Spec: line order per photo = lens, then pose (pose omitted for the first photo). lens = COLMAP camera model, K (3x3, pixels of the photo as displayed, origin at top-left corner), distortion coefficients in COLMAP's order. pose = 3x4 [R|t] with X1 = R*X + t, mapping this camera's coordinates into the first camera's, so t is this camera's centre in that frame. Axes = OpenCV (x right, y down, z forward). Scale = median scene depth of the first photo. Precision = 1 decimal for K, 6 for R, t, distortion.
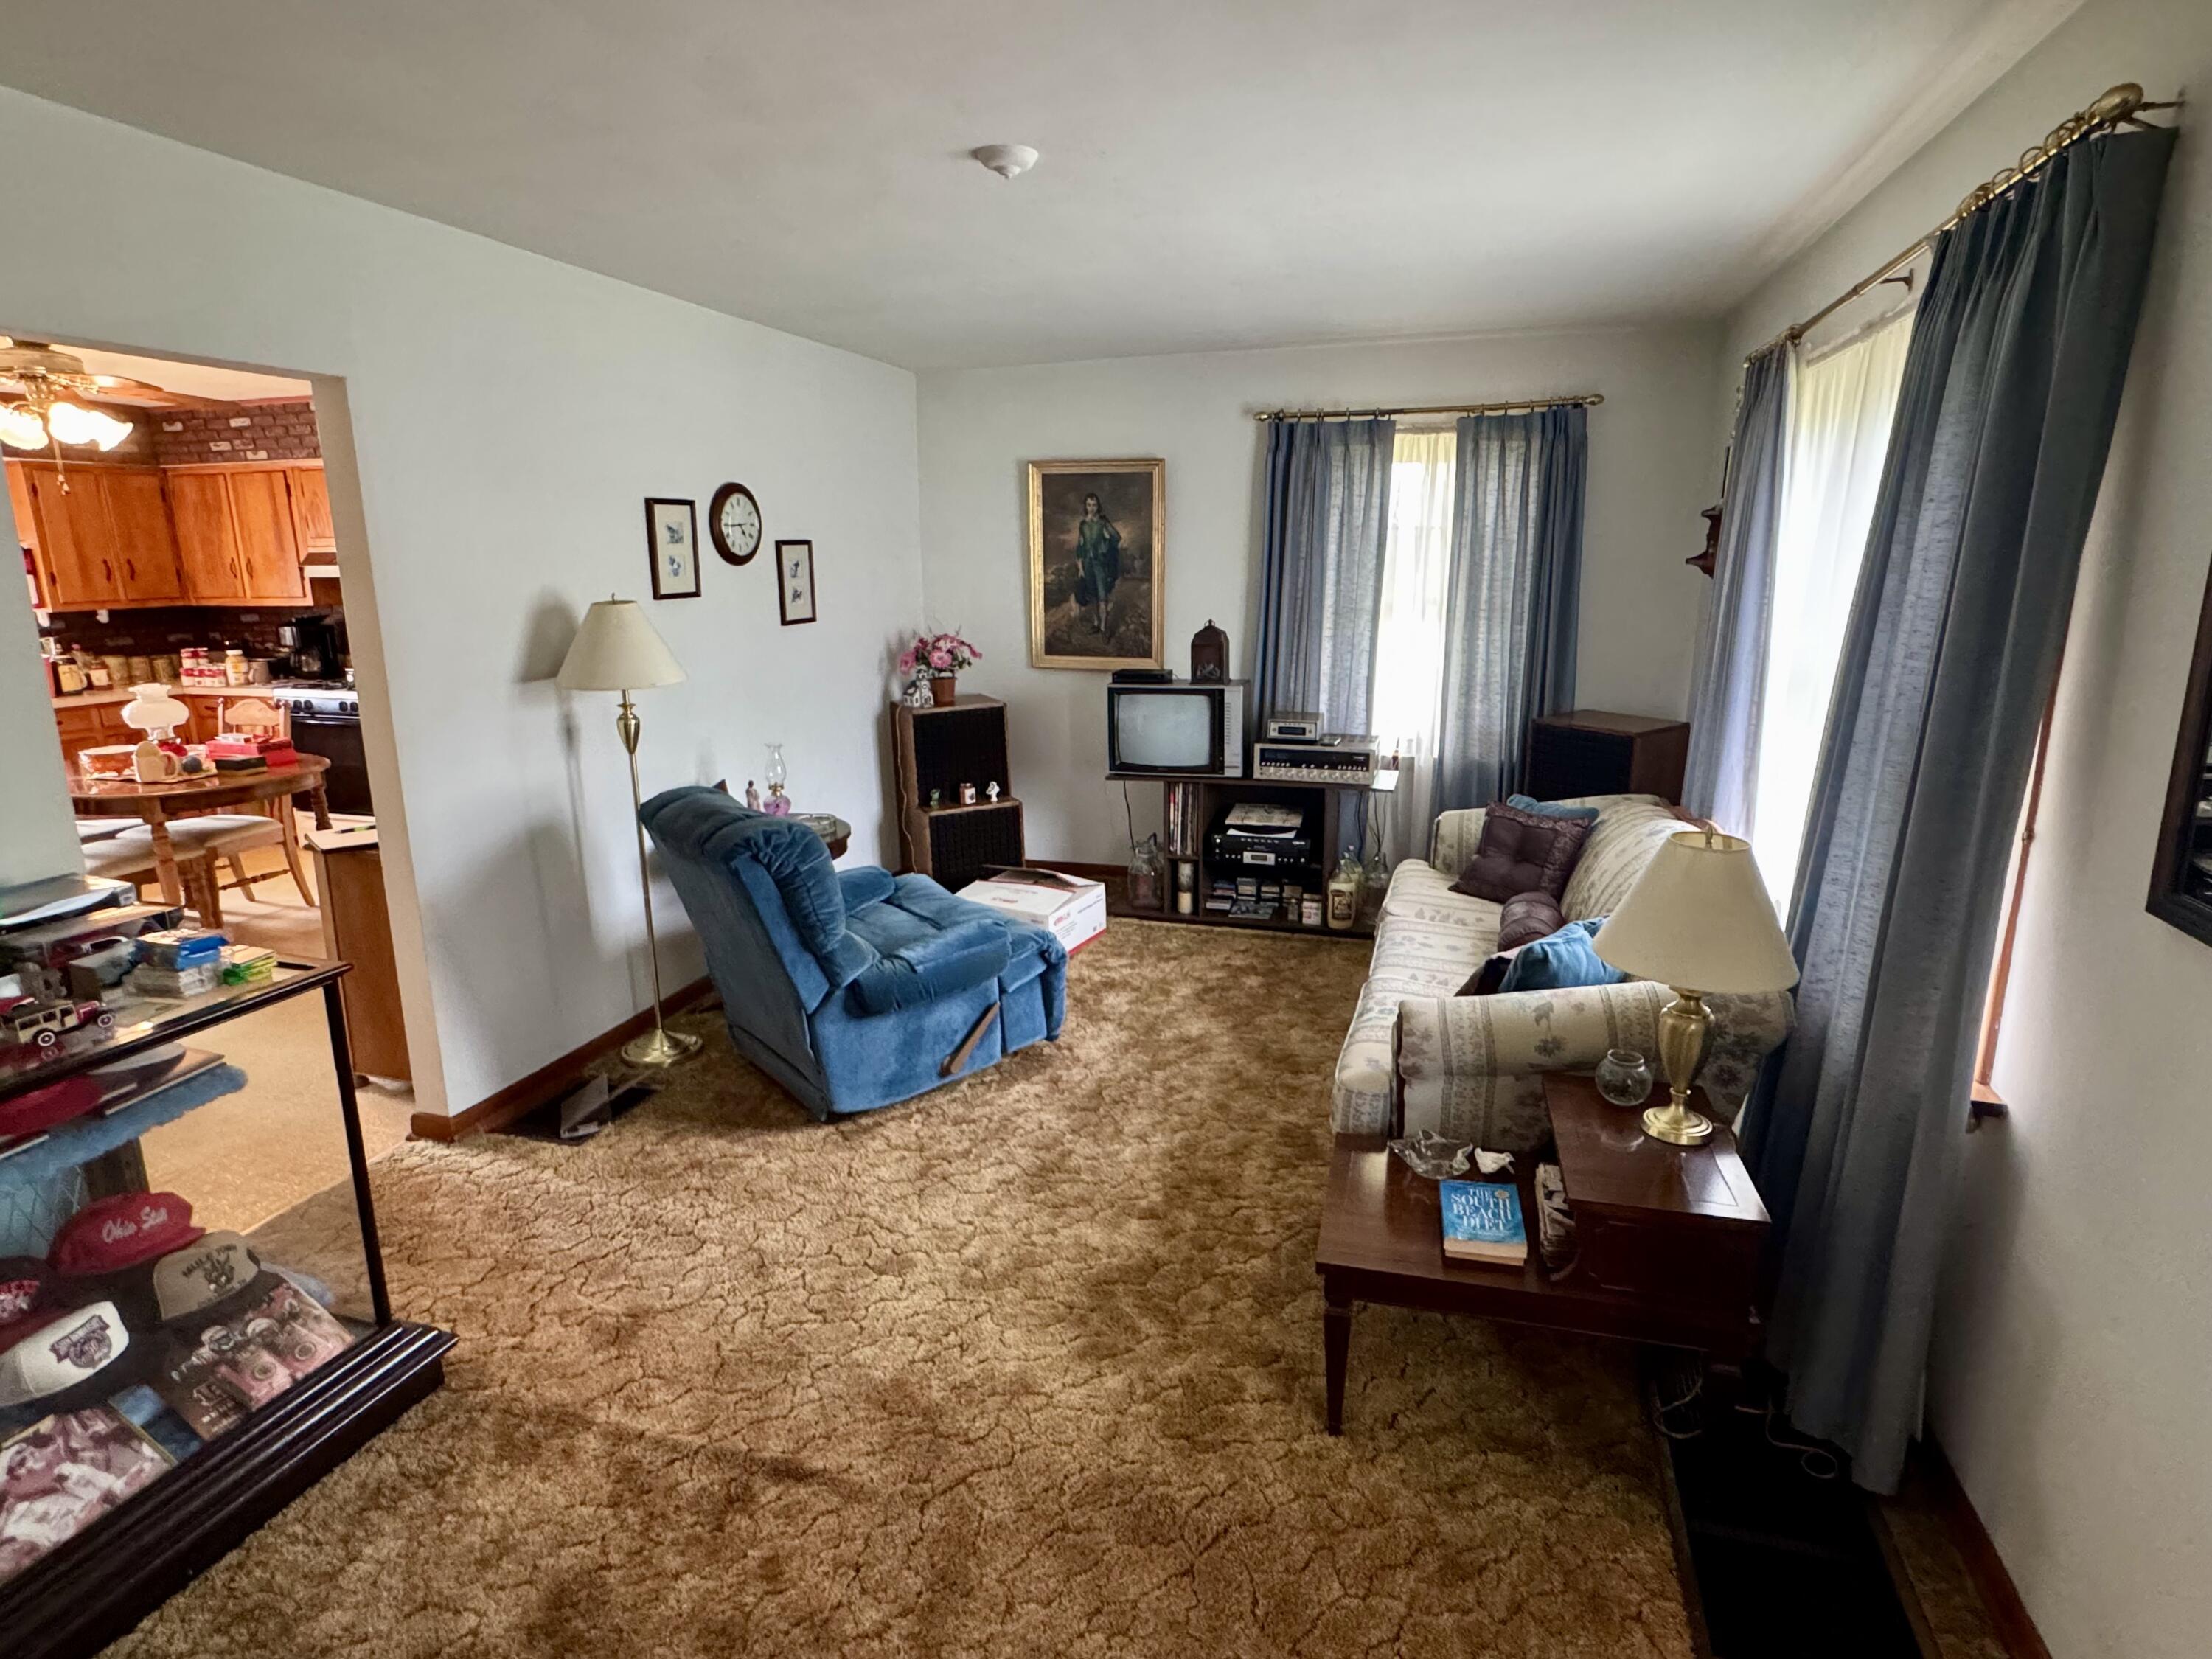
lens RADIAL K [[1163.1, 0, 1111.5], [0, 1163.1, 824.9], [0, 0, 1]] dist [-0.003372, -0.000544]
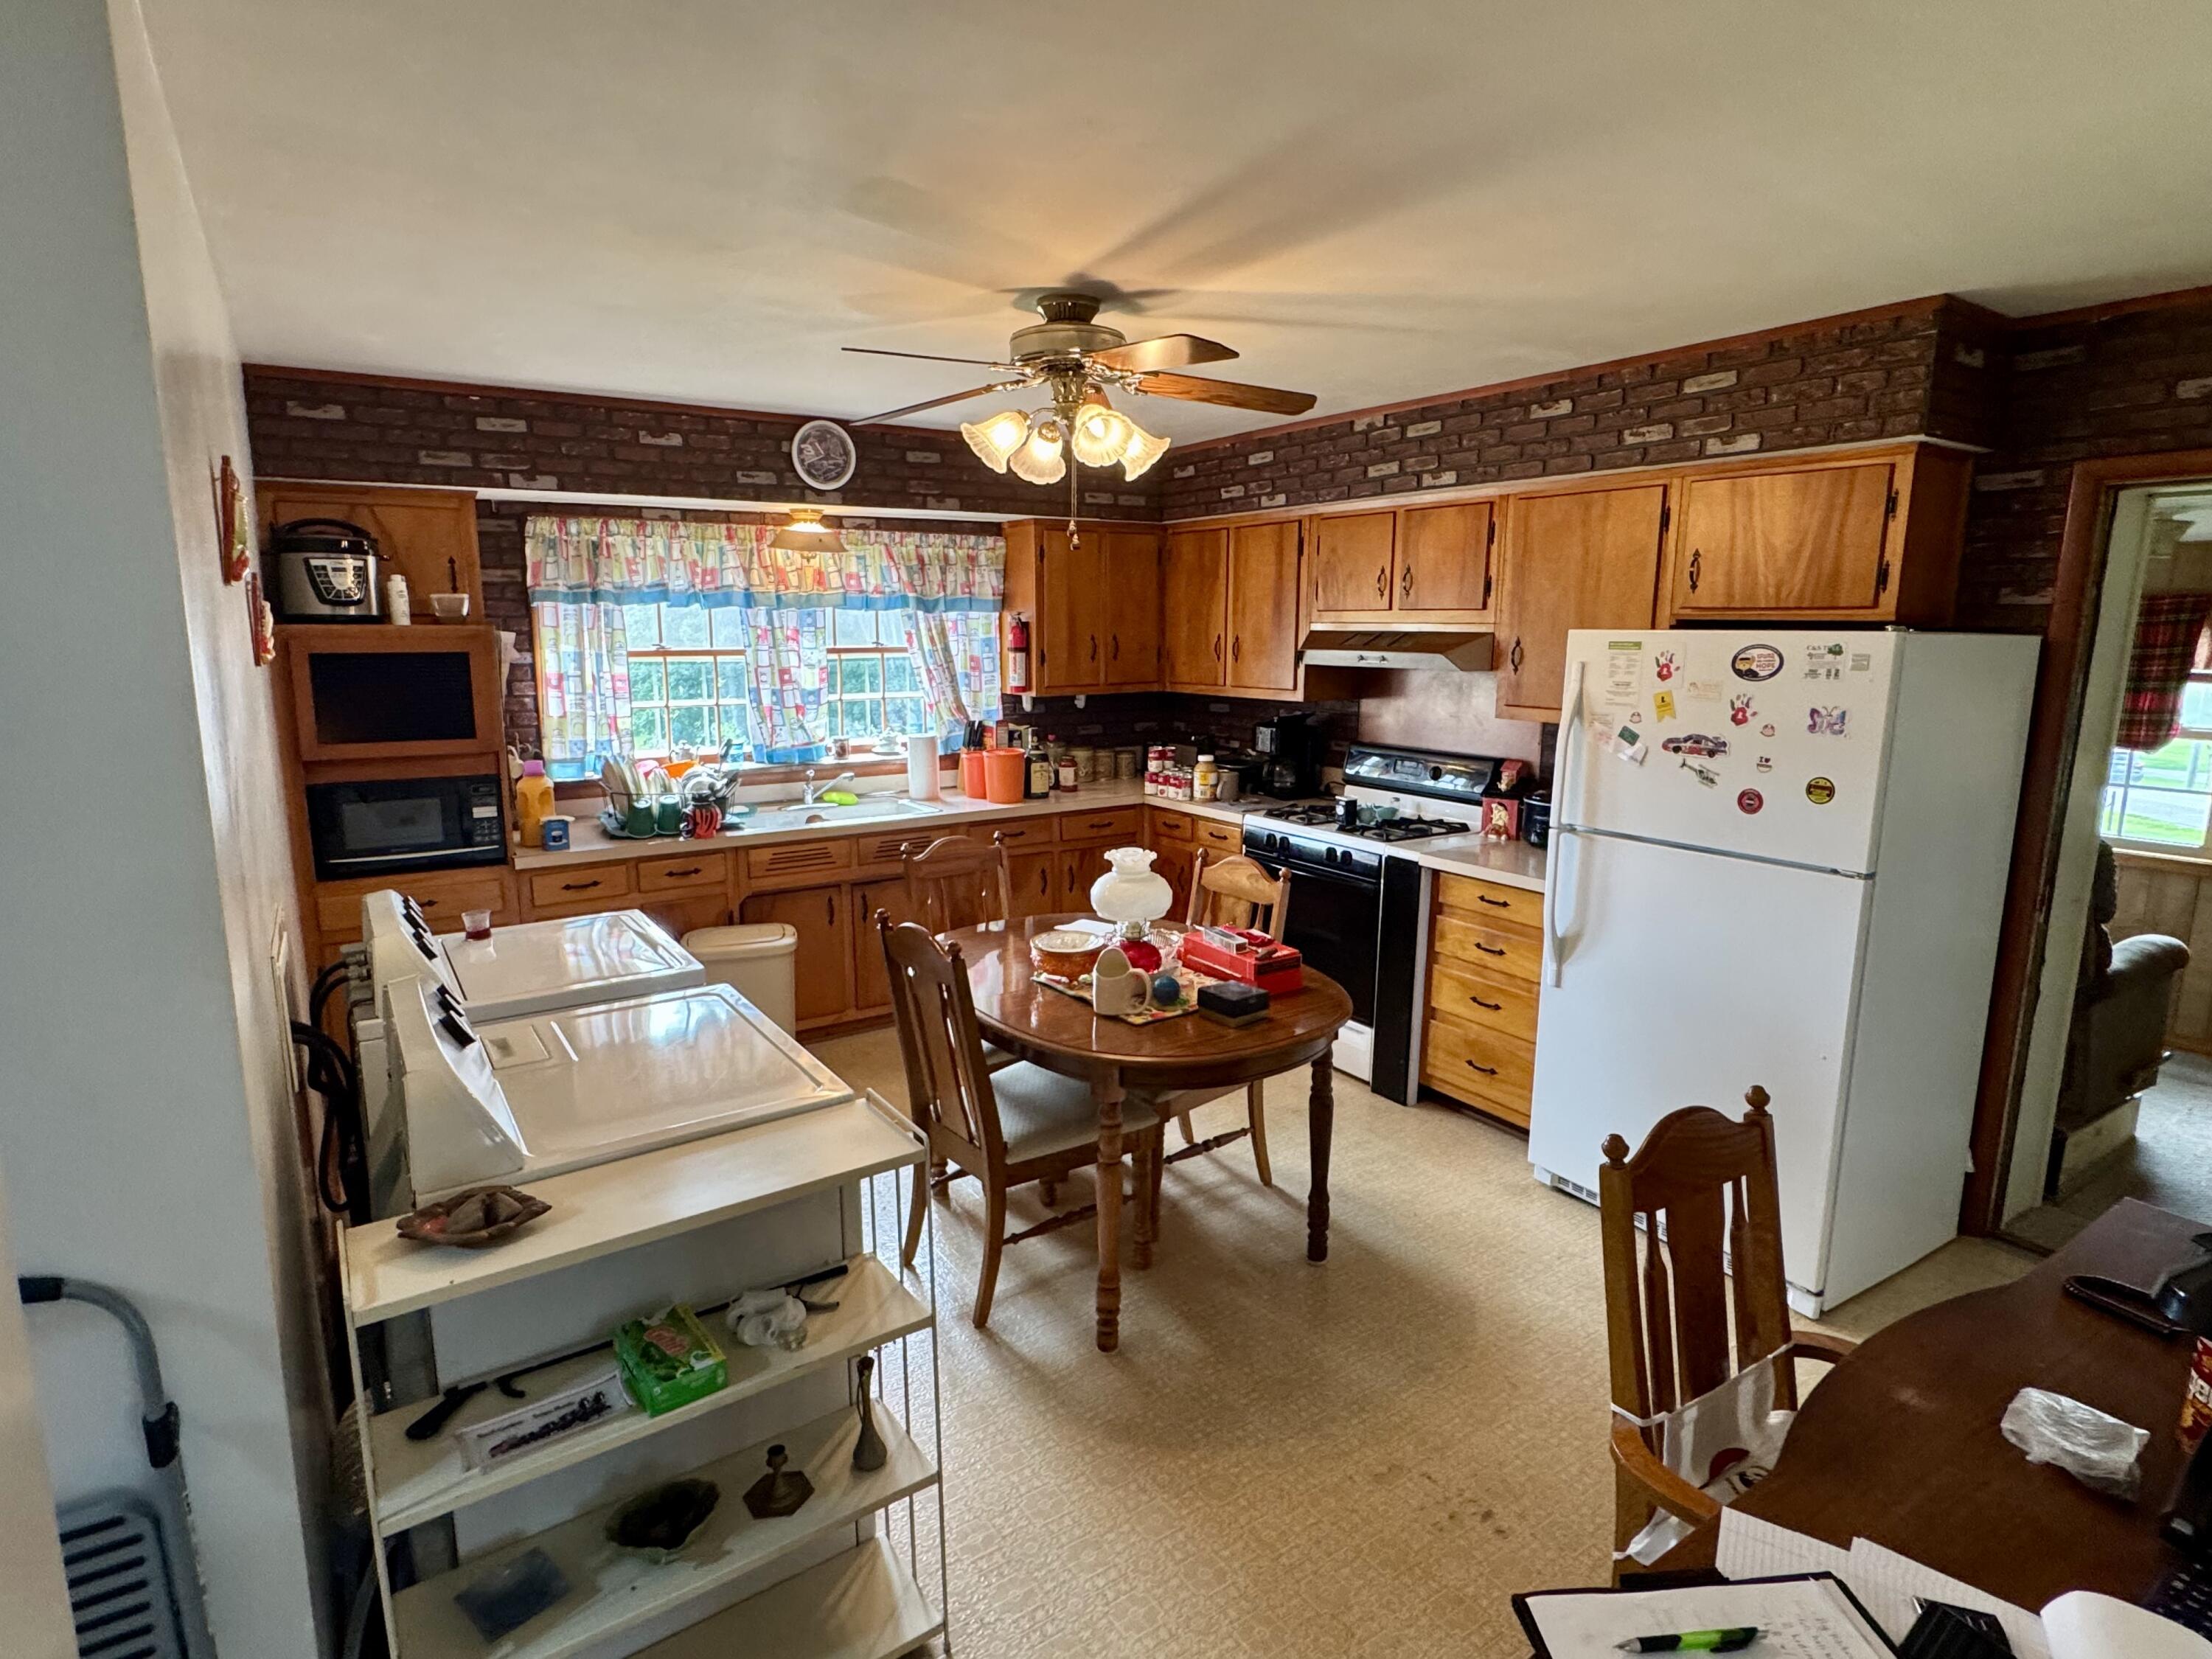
lens RADIAL K [[1163.1, 0, 1099.5], [0, 1163.1, 832.0], [0, 0, 1]] dist [-0.003372, -0.000544]
pose [[0.775079, 0.122167, -0.619941, -0.330433], [-0.152231, 0.988335, 0.004437, -0.093807], [0.613252, 0.090935, 0.784636, 0.361487]]
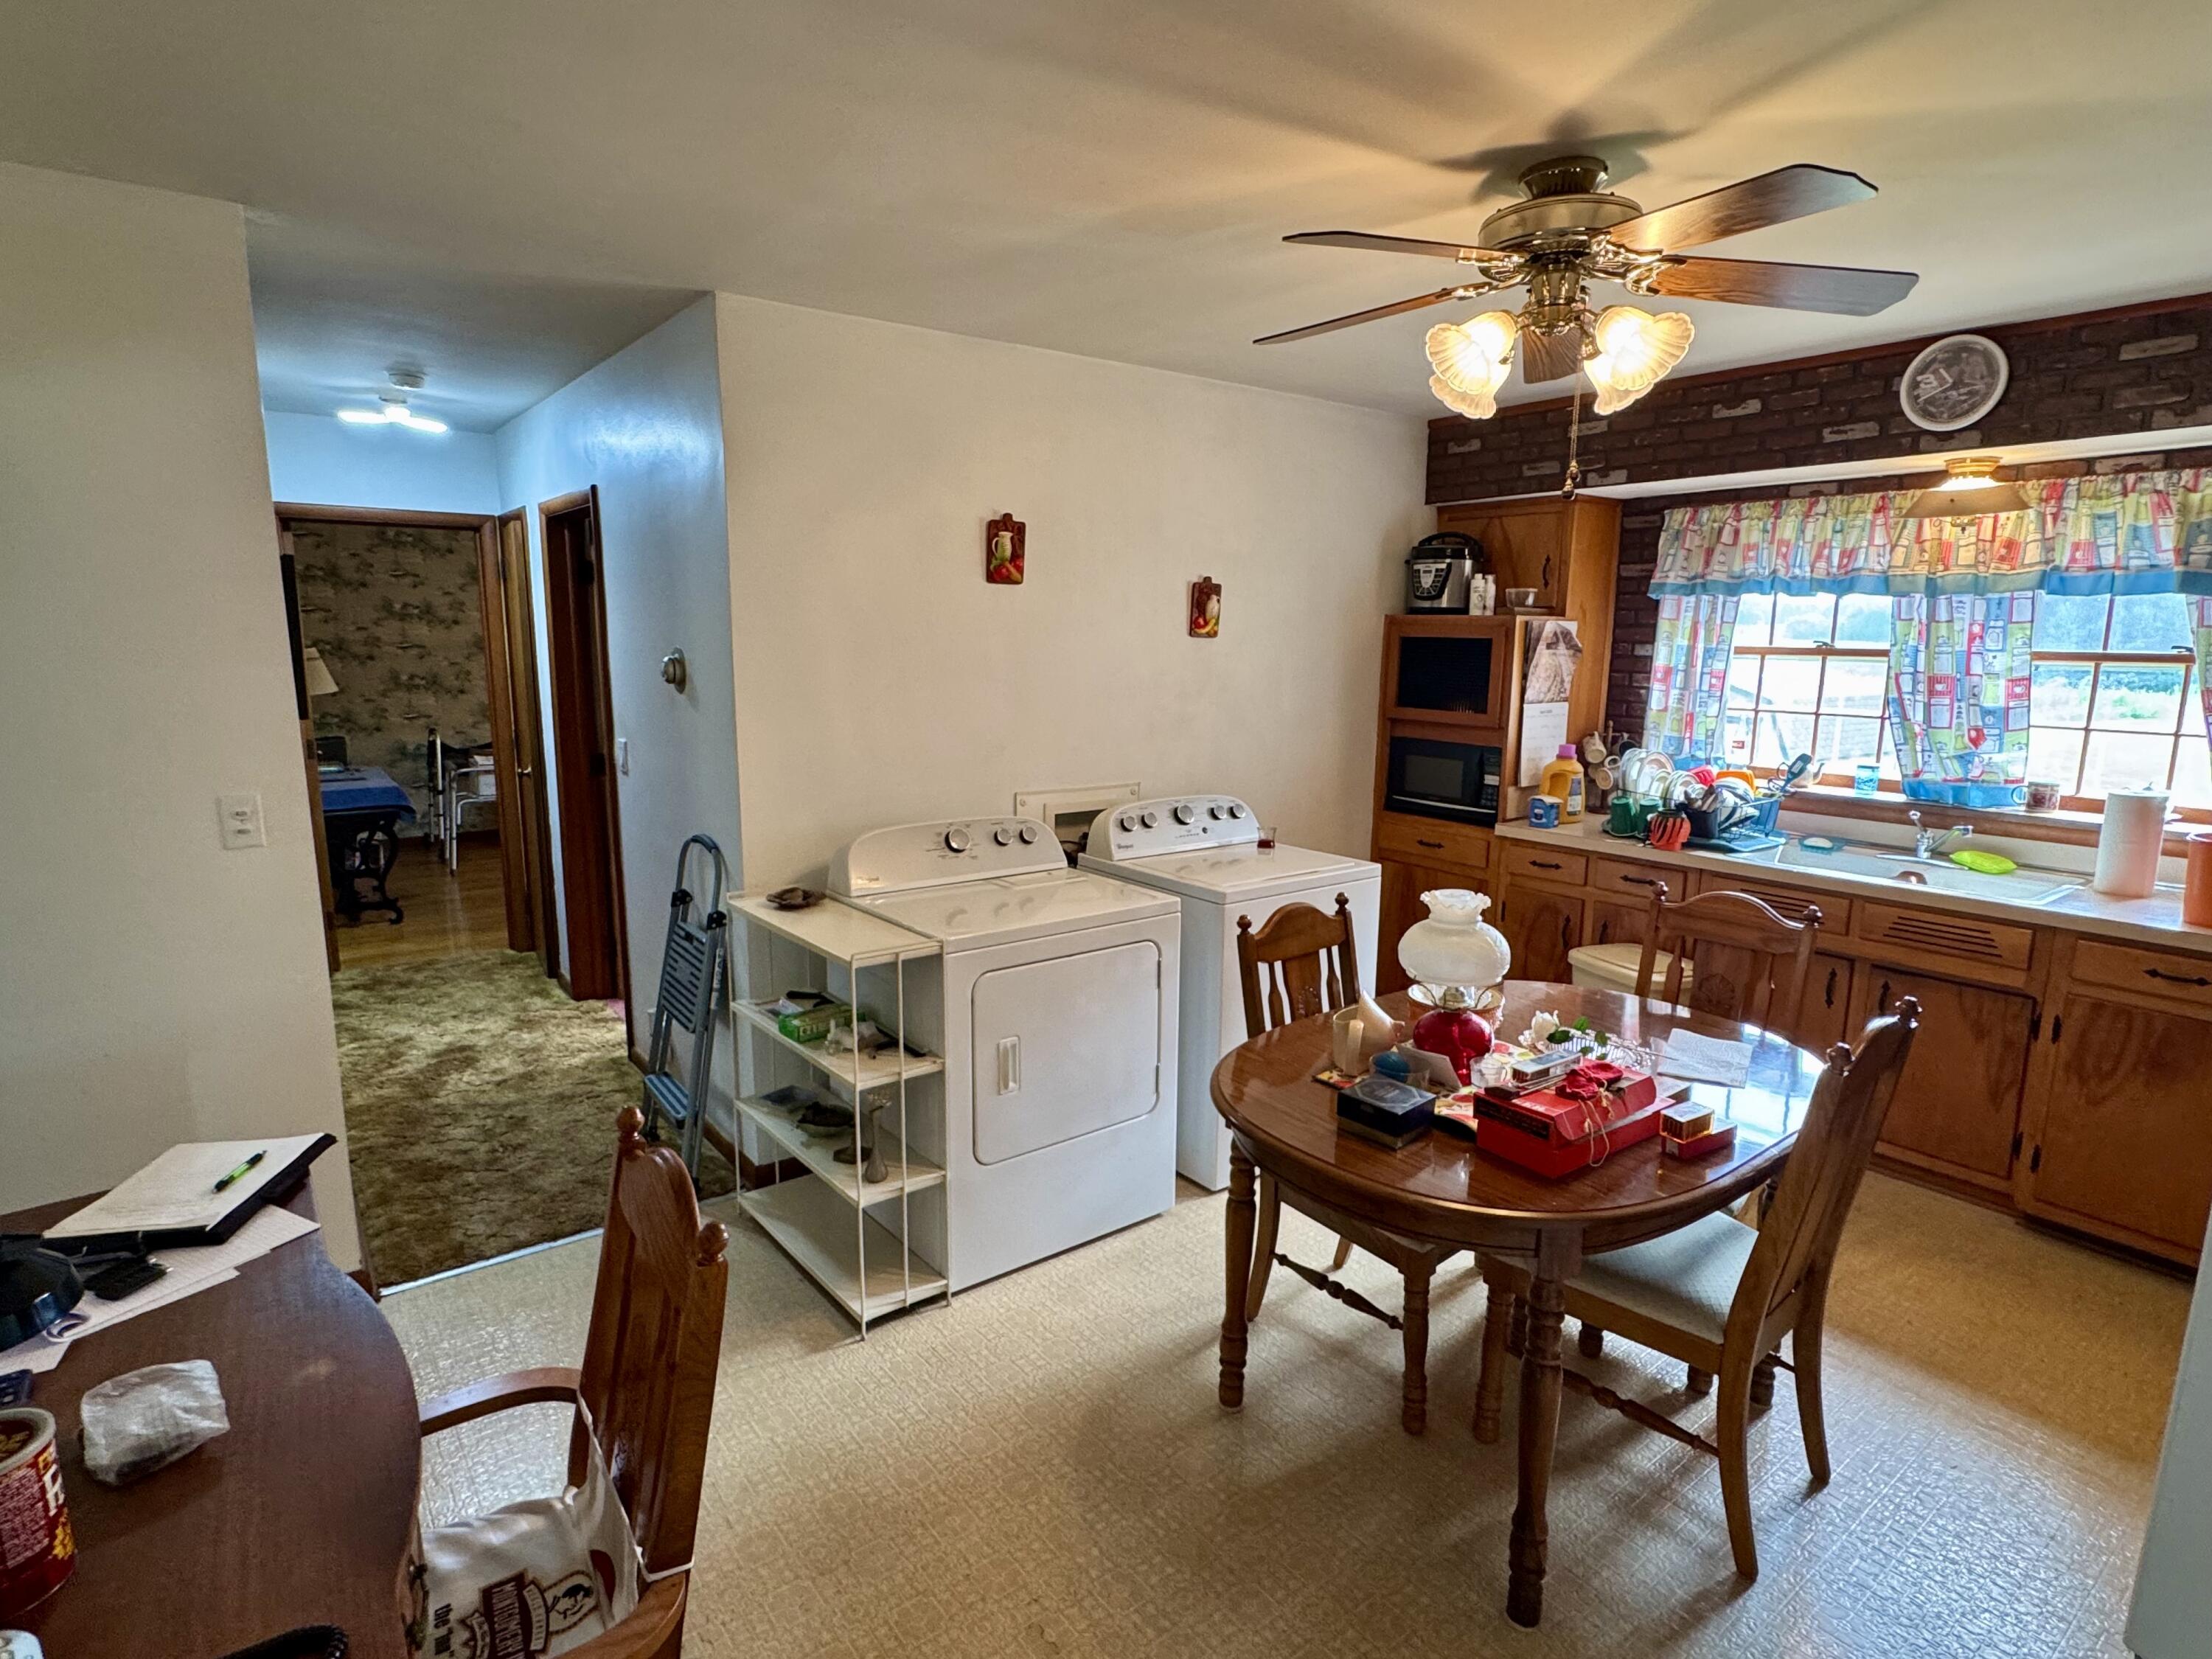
lens RADIAL K [[1163.1, 0, 1095.1], [0, 1163.1, 829.6], [0, 0, 1]] dist [-0.003372, -0.000544]
pose [[-0.580033, 0.142319, -0.802064, -0.266655], [-0.190416, 0.933652, 0.303373, -0.184172], [0.792025, 0.328692, -0.514449, 0.792529]]
